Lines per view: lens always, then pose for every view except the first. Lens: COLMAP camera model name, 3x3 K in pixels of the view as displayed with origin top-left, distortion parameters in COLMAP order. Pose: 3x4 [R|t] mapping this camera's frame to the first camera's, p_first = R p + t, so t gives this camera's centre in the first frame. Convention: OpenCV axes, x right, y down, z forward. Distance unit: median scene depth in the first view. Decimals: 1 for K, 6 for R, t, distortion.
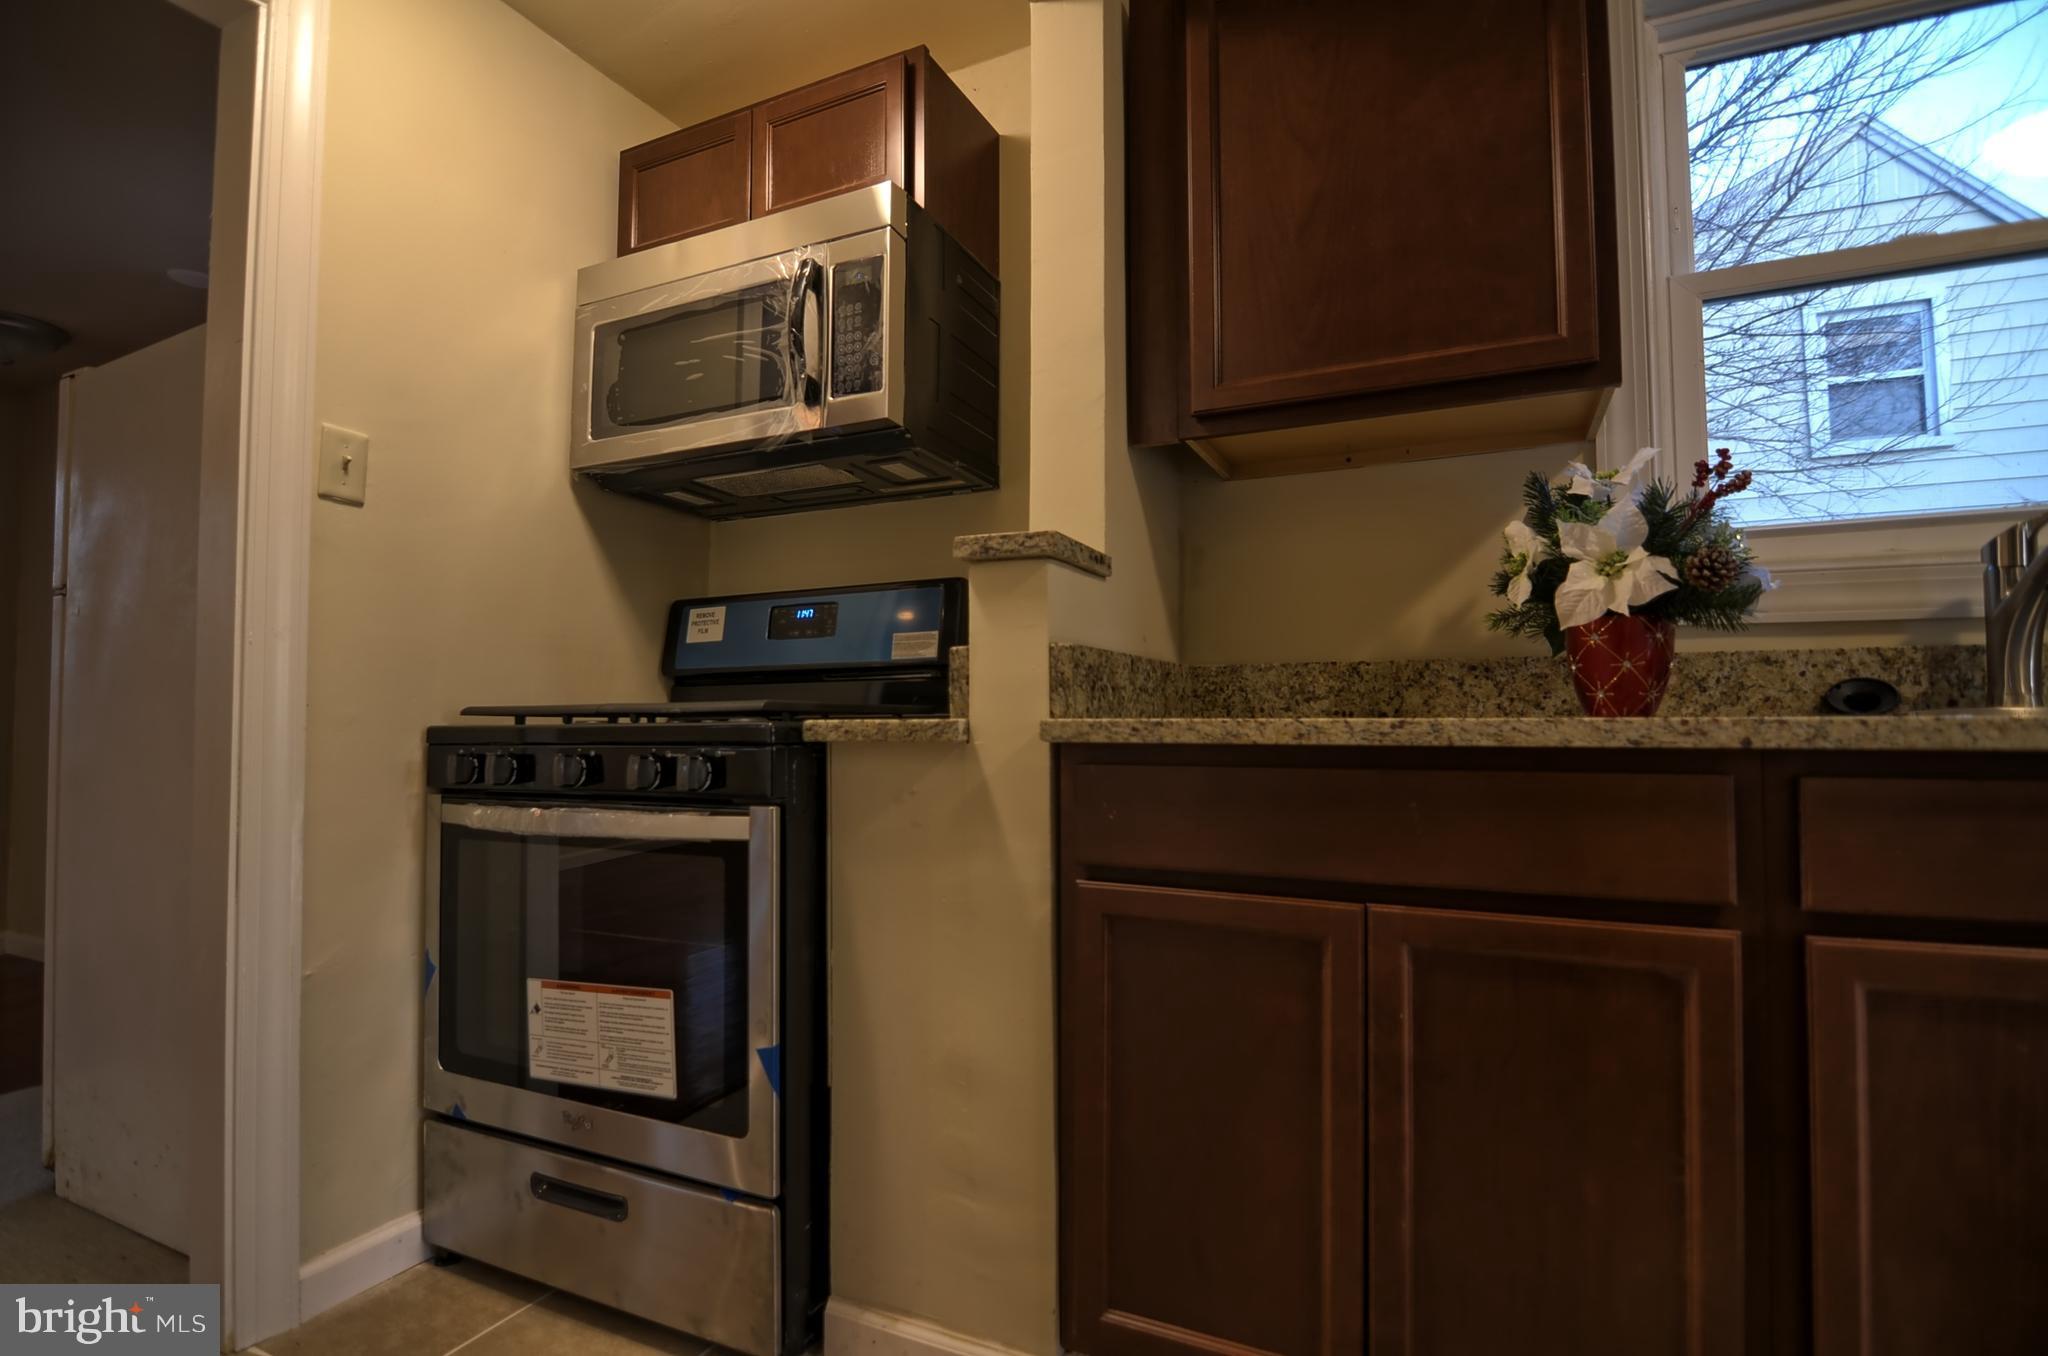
lens RADIAL K [[988.5, 0, 1021.4], [0, 988.5, 680.3], [0, 0, 1]] dist [-0.014501, -0.003199]
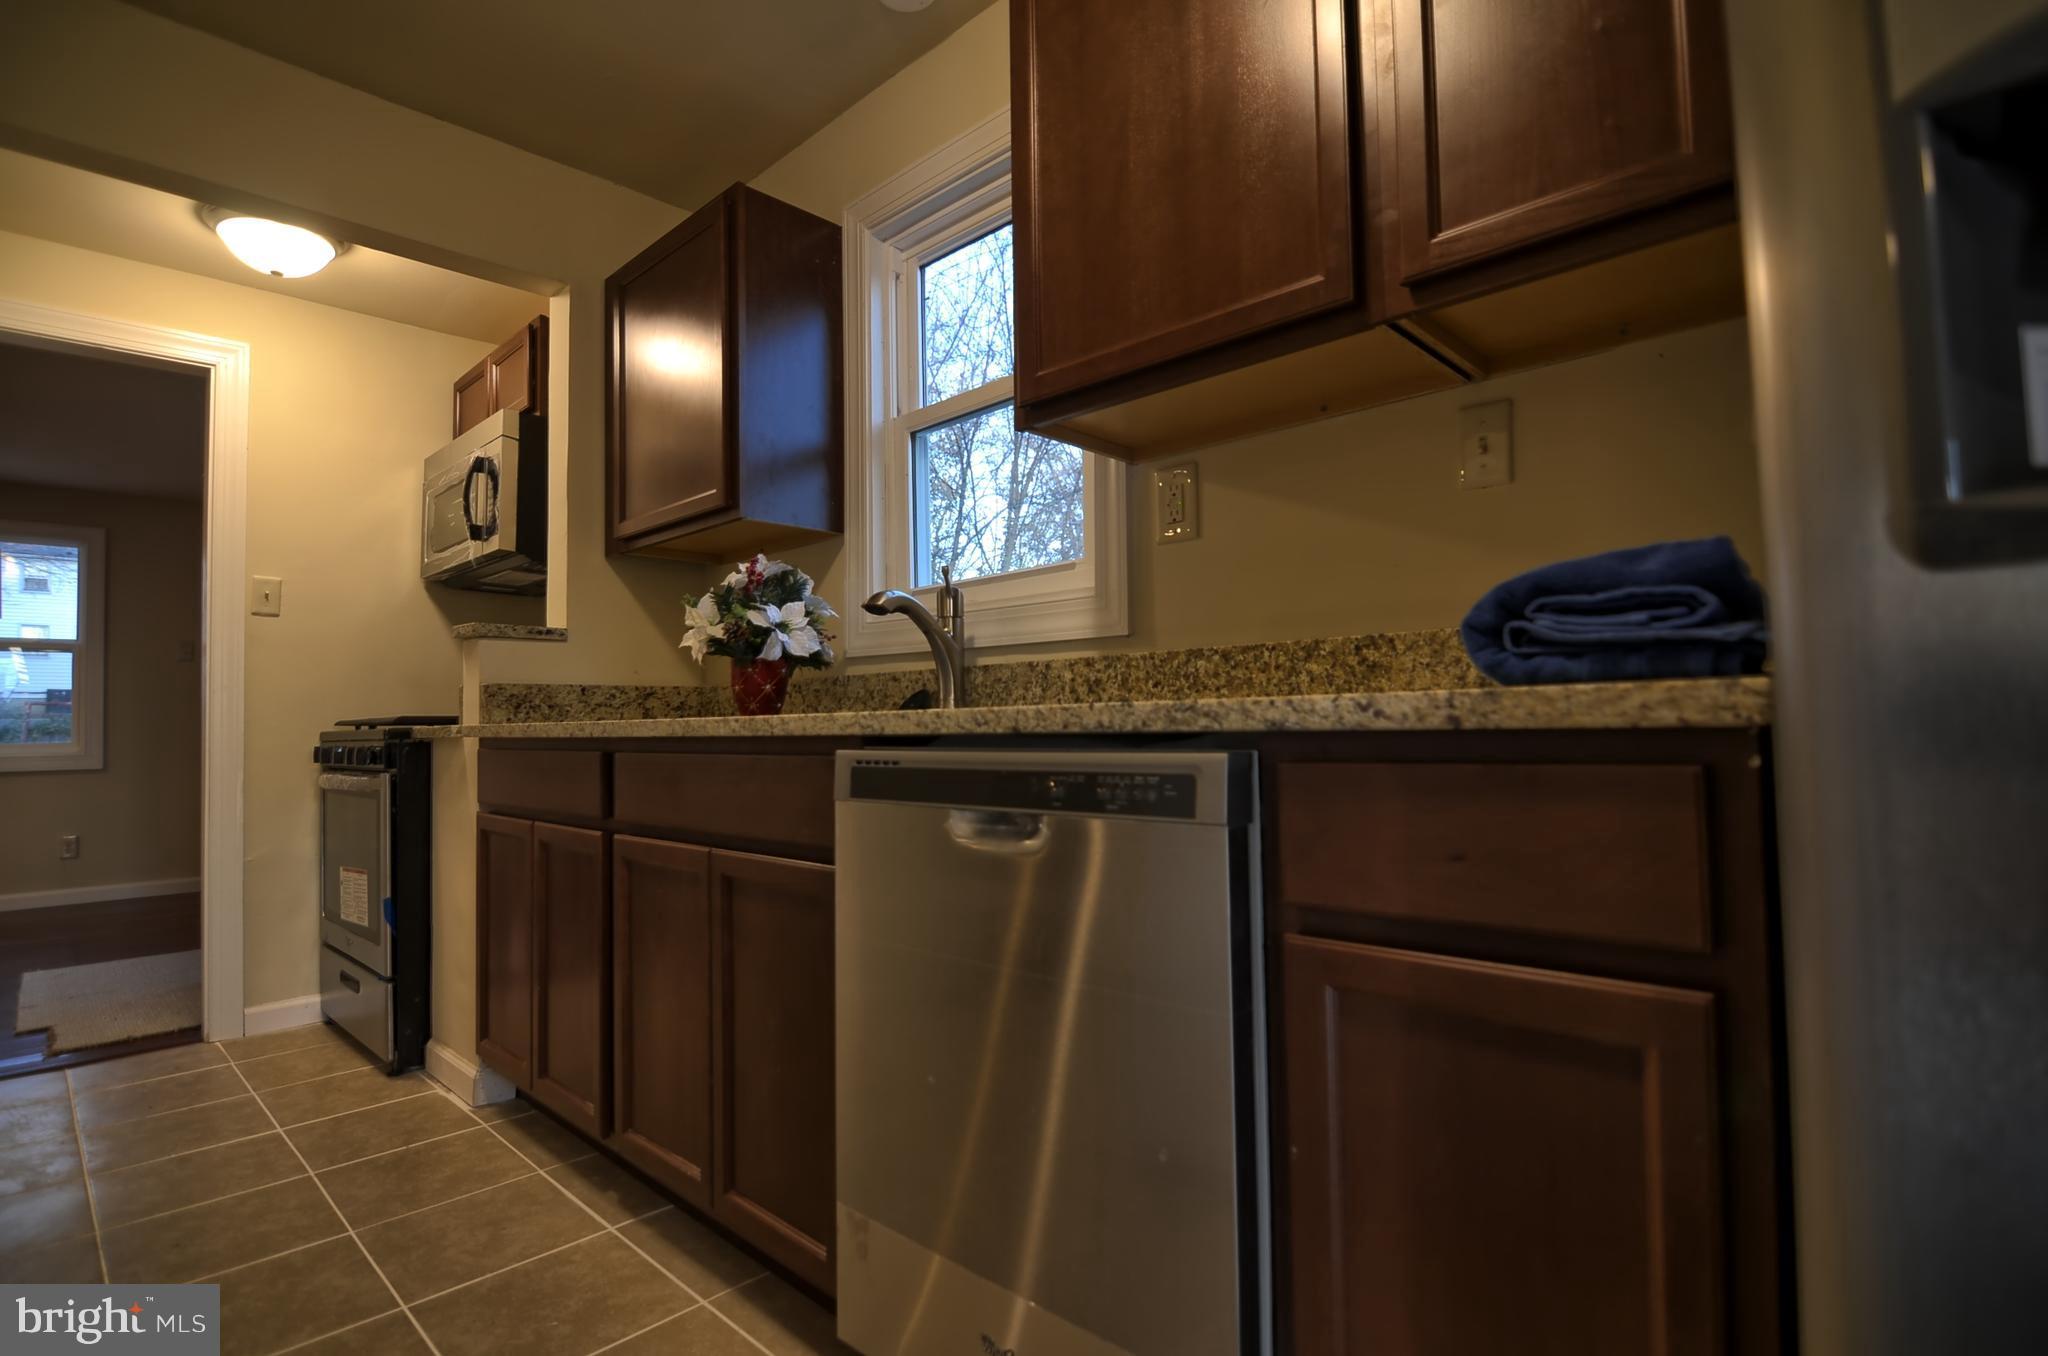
lens RADIAL K [[988.5, 0, 1017.3], [0, 988.5, 678.6], [0, 0, 1]] dist [-0.014501, -0.003199]
pose [[0.949812, -0.029669, -0.311411, 1.461627], [0.030422, 0.999534, -0.002440, -0.010978], [0.311338, -0.007157, 0.950272, -0.406394]]
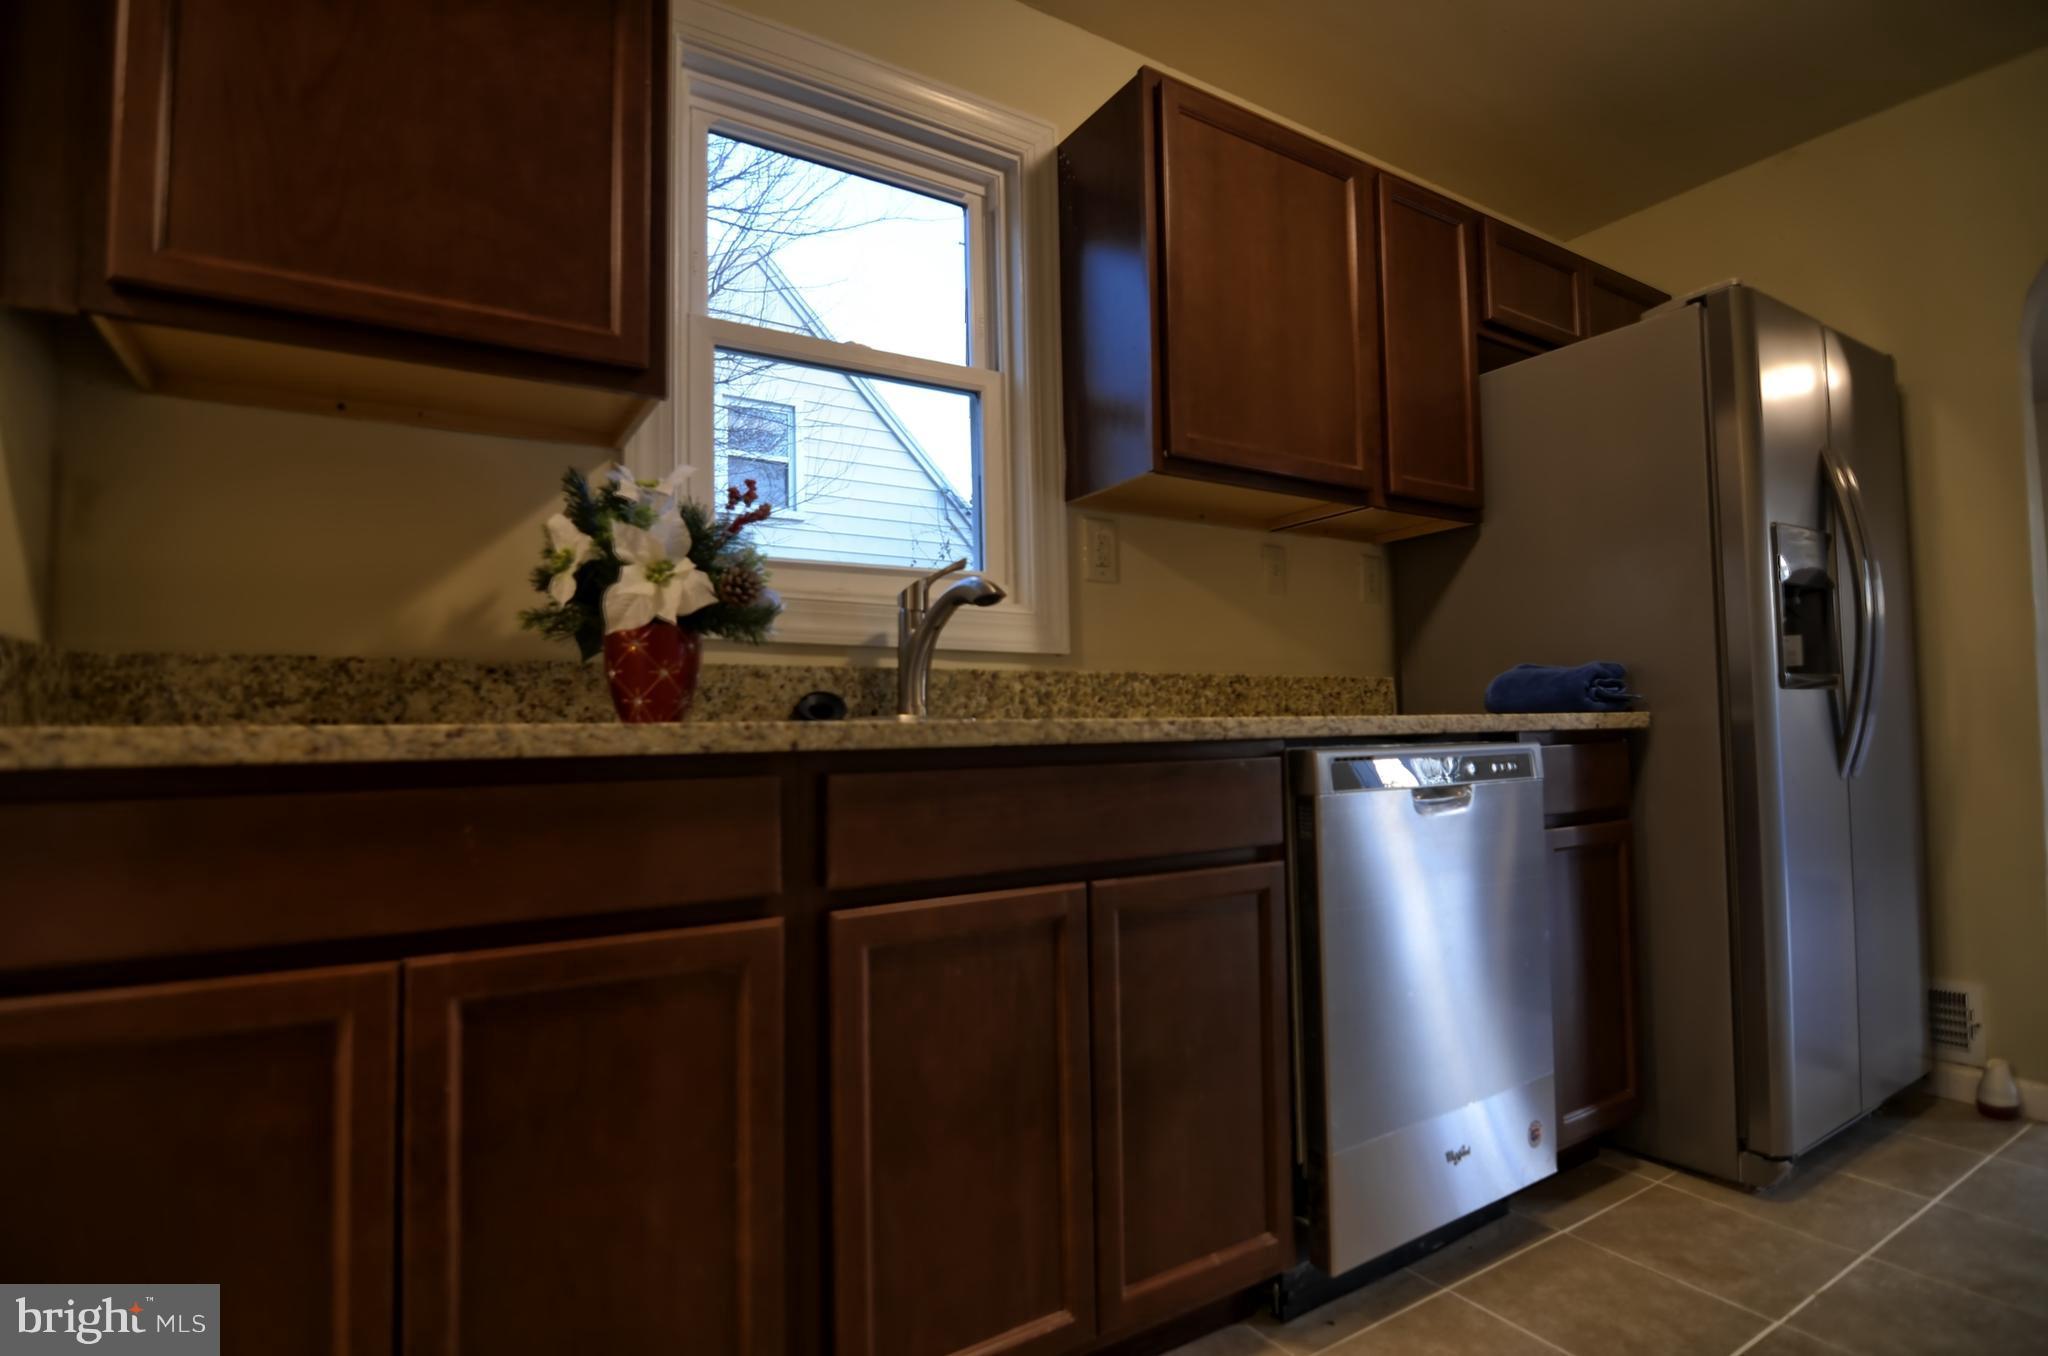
lens RADIAL K [[988.5, 0, 1018.1], [0, 988.5, 681.0], [0, 0, 1]] dist [-0.014501, -0.003199]
pose [[0.540777, 0.032045, 0.840555, -0.042038], [-0.022984, 0.999464, -0.023316, 0.007824], [-0.840852, -0.006710, 0.541224, 0.126027]]
